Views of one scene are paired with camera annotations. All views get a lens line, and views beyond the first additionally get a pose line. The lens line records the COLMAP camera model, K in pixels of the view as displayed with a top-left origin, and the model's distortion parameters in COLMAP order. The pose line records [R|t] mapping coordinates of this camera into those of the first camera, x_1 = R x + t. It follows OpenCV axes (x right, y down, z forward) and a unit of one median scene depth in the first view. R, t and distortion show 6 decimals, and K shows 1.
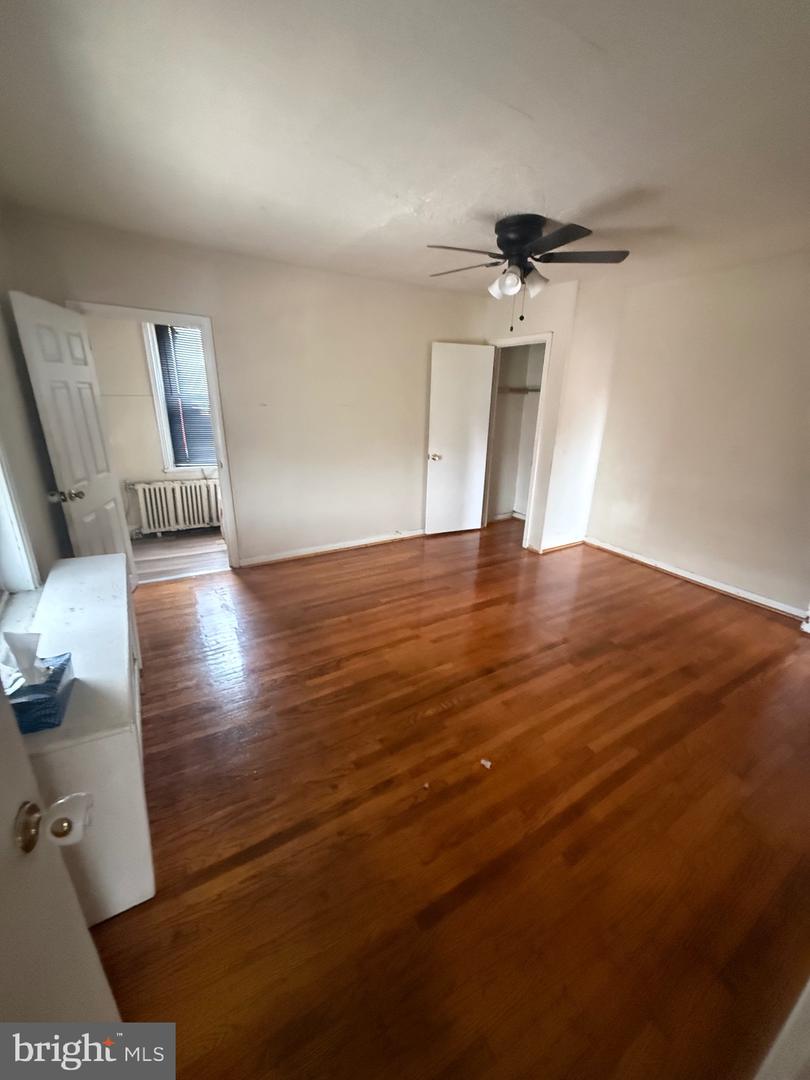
lens RADIAL K [[429.2, 0, 407.3], [0, 429.2, 535.7], [0, 0, 1]] dist [0.003680, 0.000312]
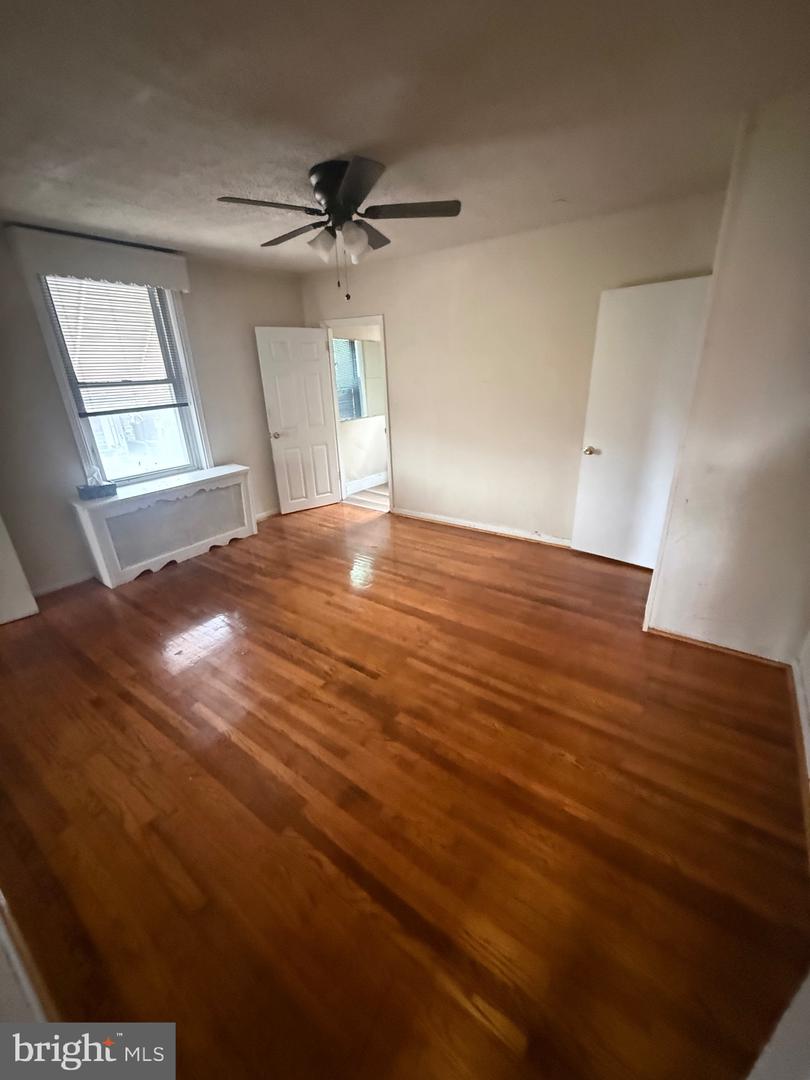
lens RADIAL K [[429.2, 0, 408.1], [0, 429.2, 547.9], [0, 0, 1]] dist [0.003680, 0.000312]
pose [[0.383281, 0.324554, -0.864731, 1.019338], [-0.253569, 0.937232, 0.239374, -0.194241], [0.888143, 0.127522, 0.441520, 0.667078]]
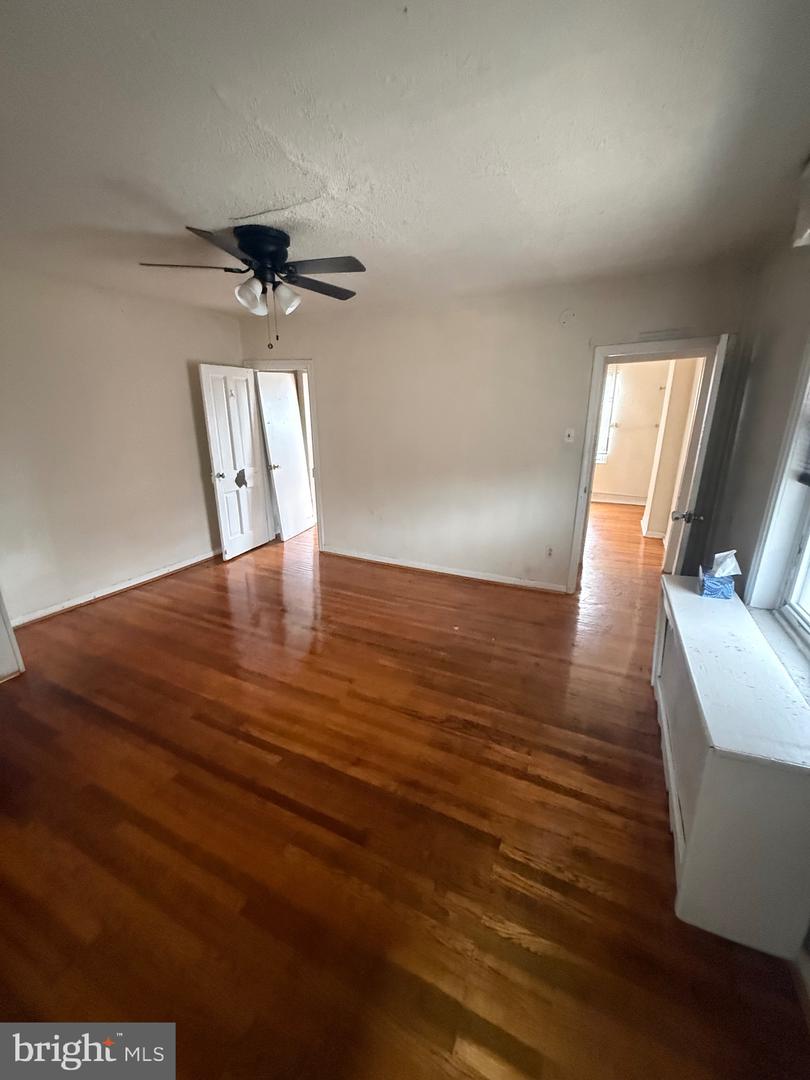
lens RADIAL K [[429.2, 0, 406.8], [0, 429.2, 533.1], [0, 0, 1]] dist [0.003680, 0.000312]
pose [[-0.538469, -0.256175, 0.802761, -0.650304], [0.250243, 0.861074, 0.442640, -0.398015], [-0.804630, 0.439233, -0.399556, 1.111160]]
